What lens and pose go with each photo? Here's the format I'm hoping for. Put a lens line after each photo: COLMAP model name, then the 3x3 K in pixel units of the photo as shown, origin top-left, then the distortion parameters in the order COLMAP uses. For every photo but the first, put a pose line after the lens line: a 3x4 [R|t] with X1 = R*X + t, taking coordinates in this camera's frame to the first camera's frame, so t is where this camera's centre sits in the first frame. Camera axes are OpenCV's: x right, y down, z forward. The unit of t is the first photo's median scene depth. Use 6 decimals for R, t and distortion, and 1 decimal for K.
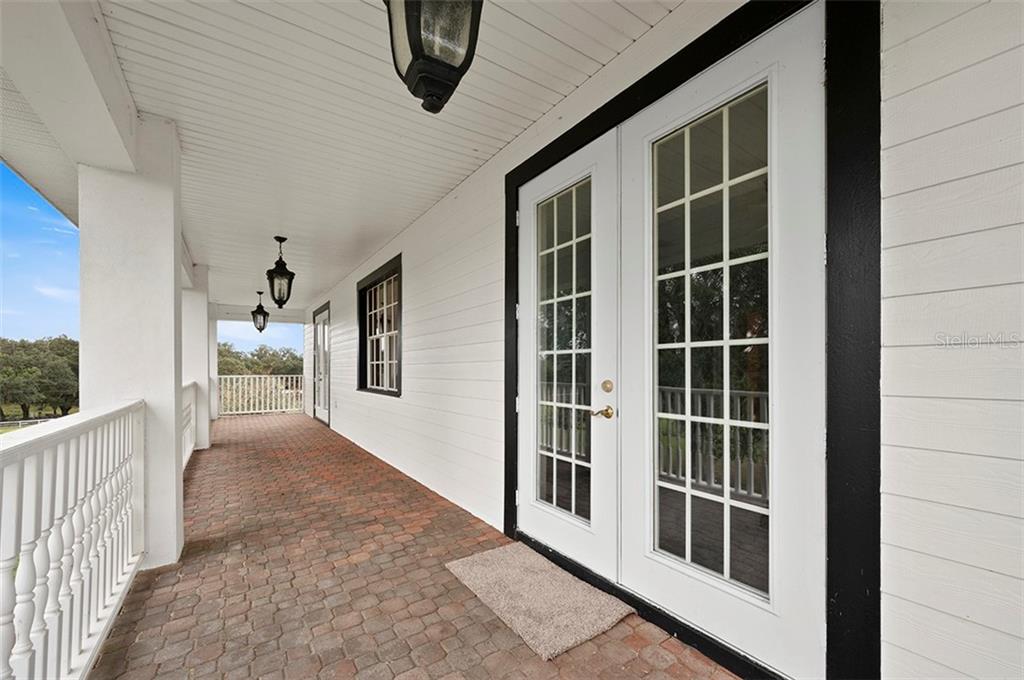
lens RADIAL K [[415.4, 0, 510.1], [0, 415.4, 368.9], [0, 0, 1]] dist [0.001263, 0.000065]
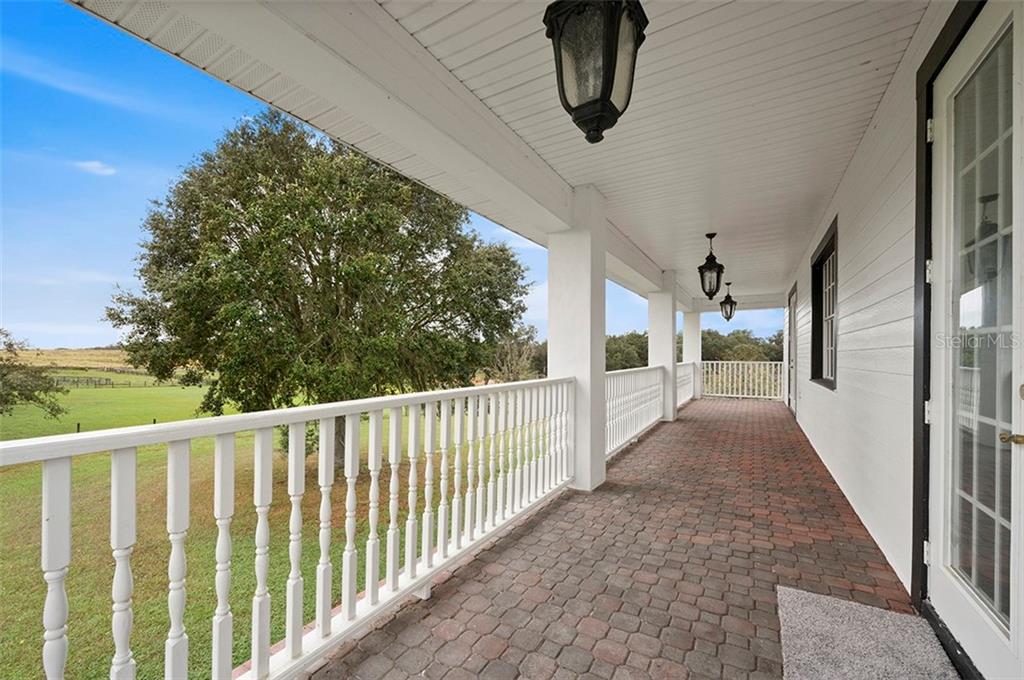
lens RADIAL K [[414.4, 0, 510.1], [0, 414.4, 354.6], [0, 0, 1]] dist [-0.001452, -0.000403]
pose [[0.431849, 0.001261, -0.901945, 0.311812], [-0.001252, 0.999999, 0.000799, -0.005891], [0.901945, 0.000785, 0.431850, 0.109913]]
